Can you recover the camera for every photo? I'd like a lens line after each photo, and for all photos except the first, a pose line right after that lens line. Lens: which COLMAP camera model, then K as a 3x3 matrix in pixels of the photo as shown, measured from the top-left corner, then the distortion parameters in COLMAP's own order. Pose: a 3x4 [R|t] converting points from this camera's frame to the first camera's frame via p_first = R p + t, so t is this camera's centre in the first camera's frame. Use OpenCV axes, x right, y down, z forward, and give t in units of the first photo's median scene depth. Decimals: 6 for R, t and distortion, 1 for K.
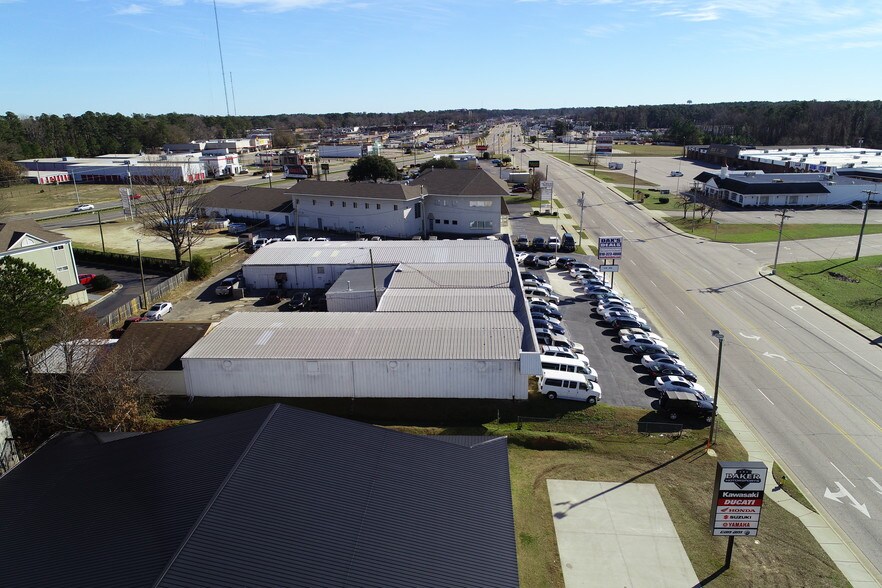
lens RADIAL K [[594.7, 0, 441.0], [0, 594.7, 294.0], [0, 0, 1]] dist [0.001118, 0.001292]
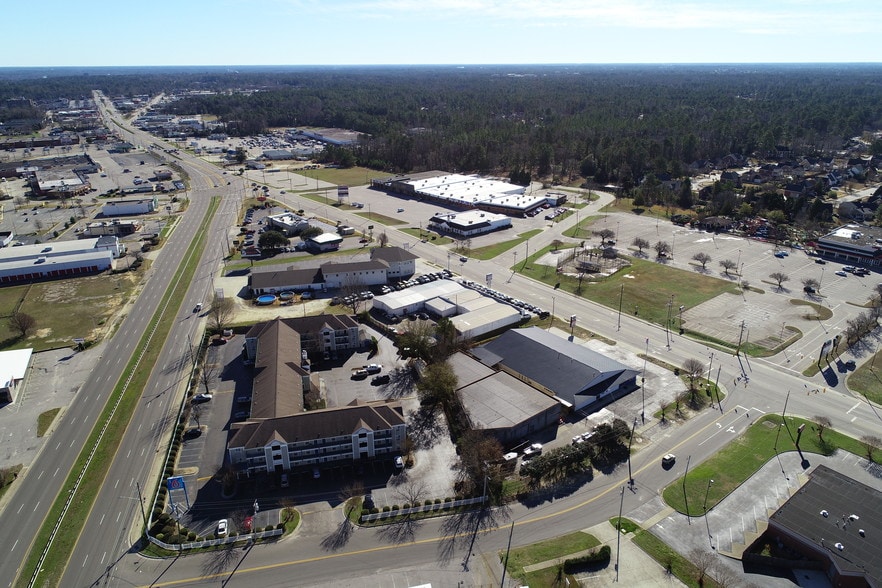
lens RADIAL K [[594.7, 0, 441.0], [0, 594.7, 294.0], [0, 0, 1]] dist [0.001118, 0.001292]
pose [[0.749750, -0.225006, 0.622291, -1.969804], [0.185287, 0.974180, 0.129003, -0.456748], [-0.635250, 0.018582, 0.772083, -1.353924]]
